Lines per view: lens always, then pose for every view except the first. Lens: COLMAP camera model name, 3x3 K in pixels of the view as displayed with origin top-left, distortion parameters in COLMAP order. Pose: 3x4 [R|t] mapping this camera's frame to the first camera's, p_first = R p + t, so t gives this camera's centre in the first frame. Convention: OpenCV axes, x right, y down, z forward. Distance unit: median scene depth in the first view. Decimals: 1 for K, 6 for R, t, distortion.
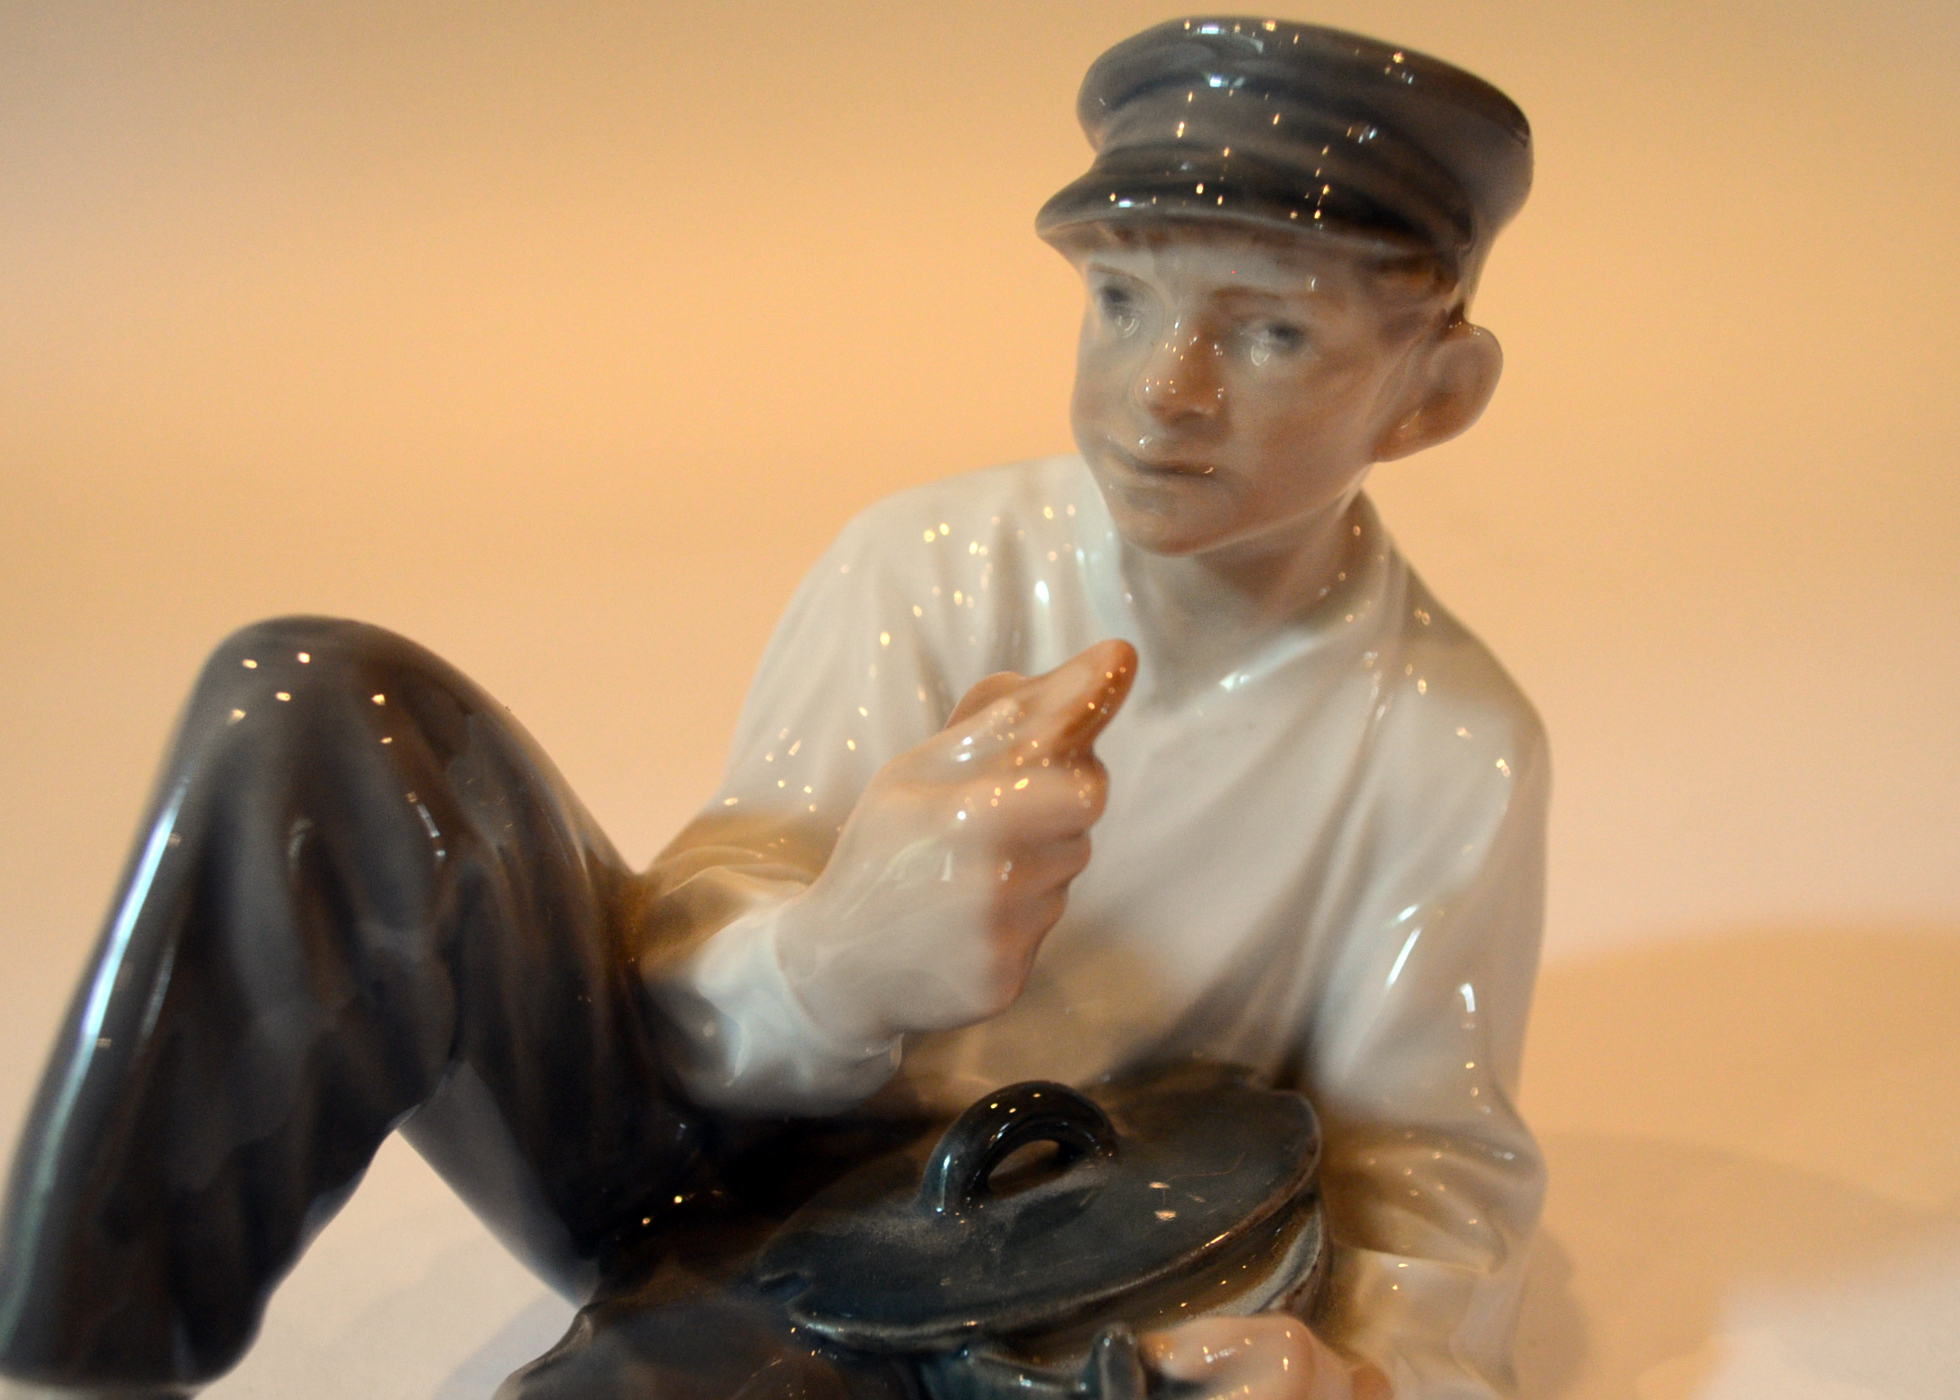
lens RADIAL K [[2020.6, 0, 1004.5], [0, 2020.6, 875.5], [0, 0, 1]] dist [-0.042625, 0.000000]
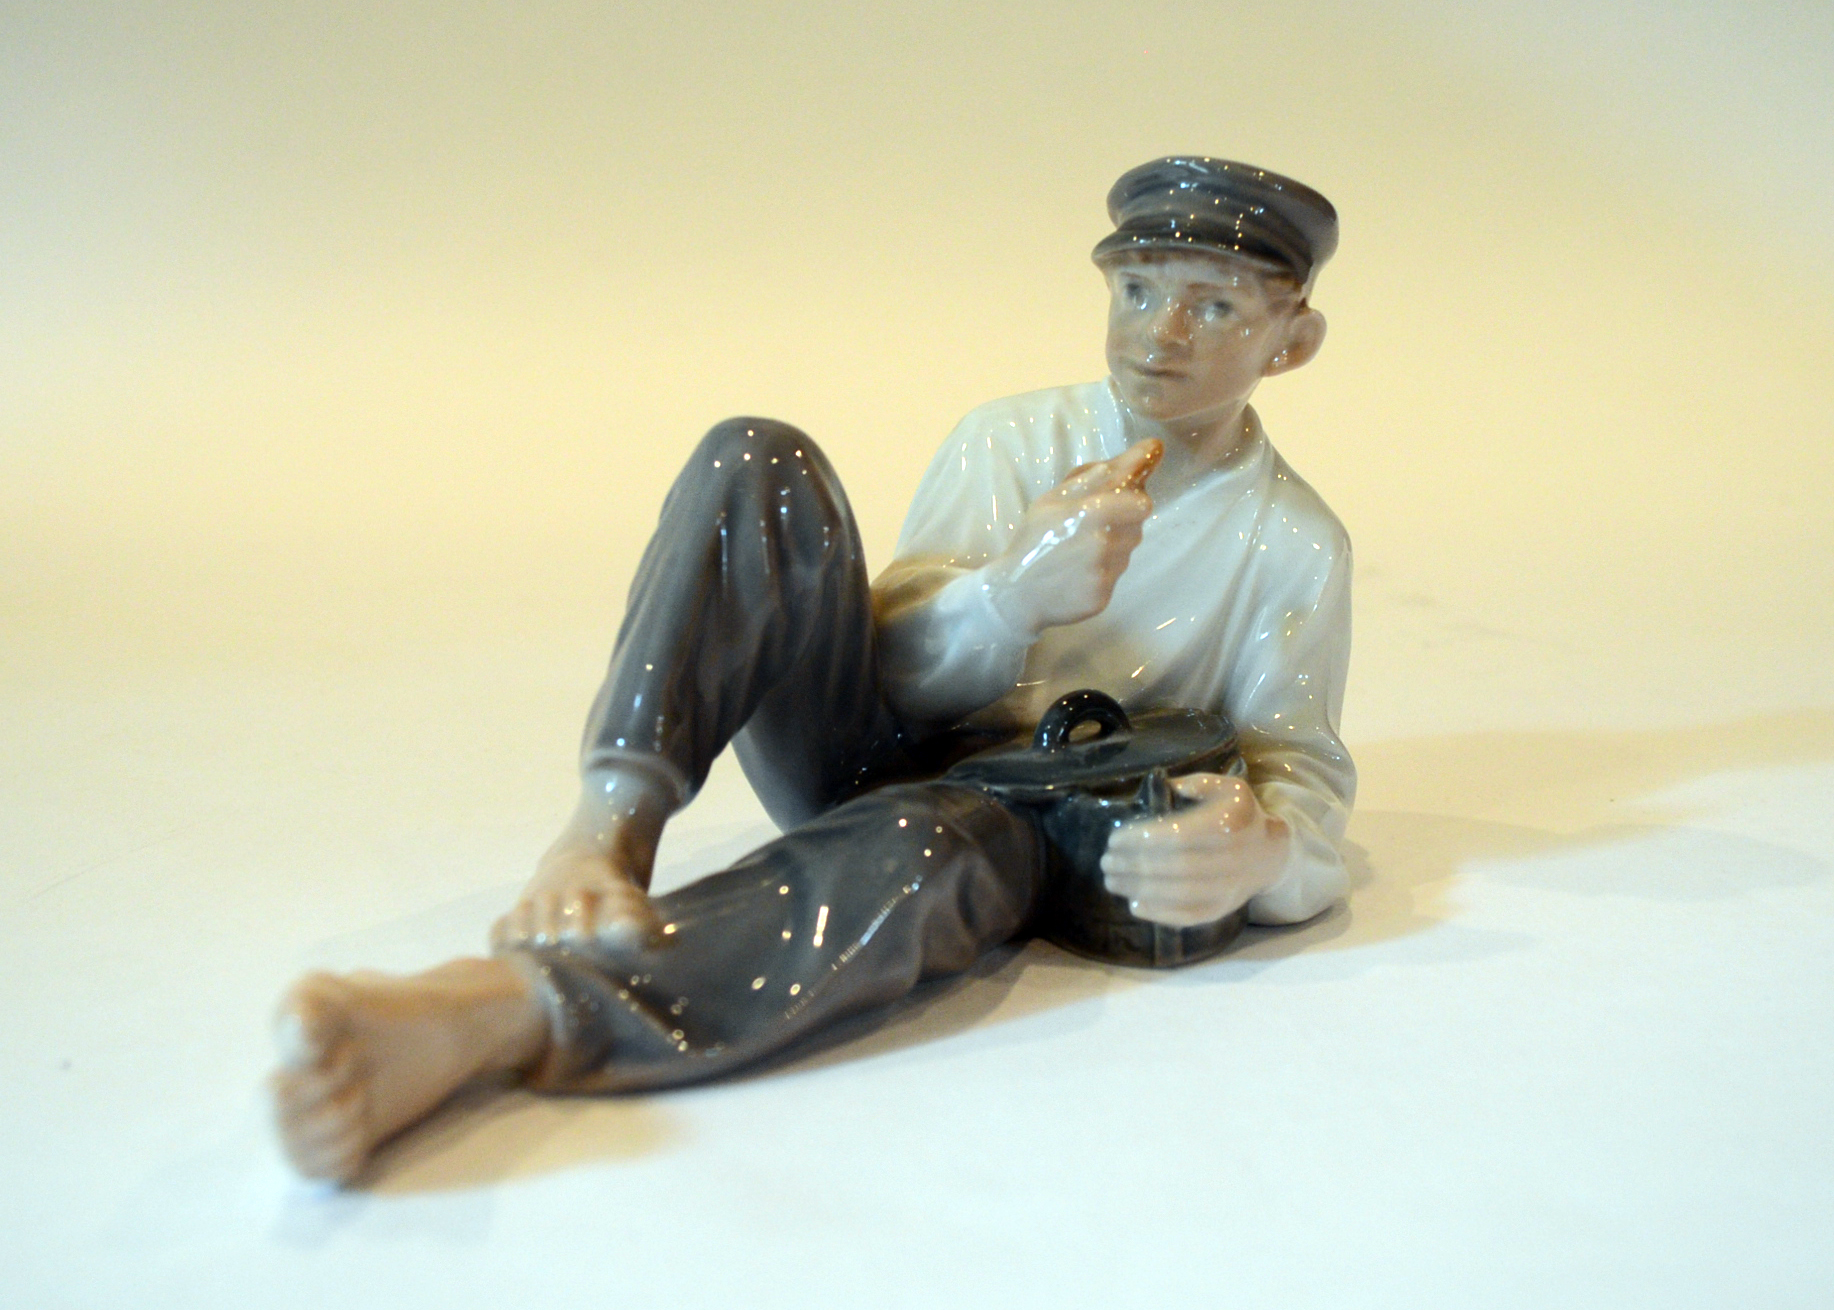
lens RADIAL K [[1890.7, 0, 914.2], [0, 1890.7, 654.7], [0, 0, 1]] dist [-0.042625, 0.000000]
pose [[0.998330, 0.019618, 0.054333, -0.254467], [-0.010826, 0.987442, -0.157609, 0.362378], [-0.056742, 0.156758, 0.986006, -0.760925]]
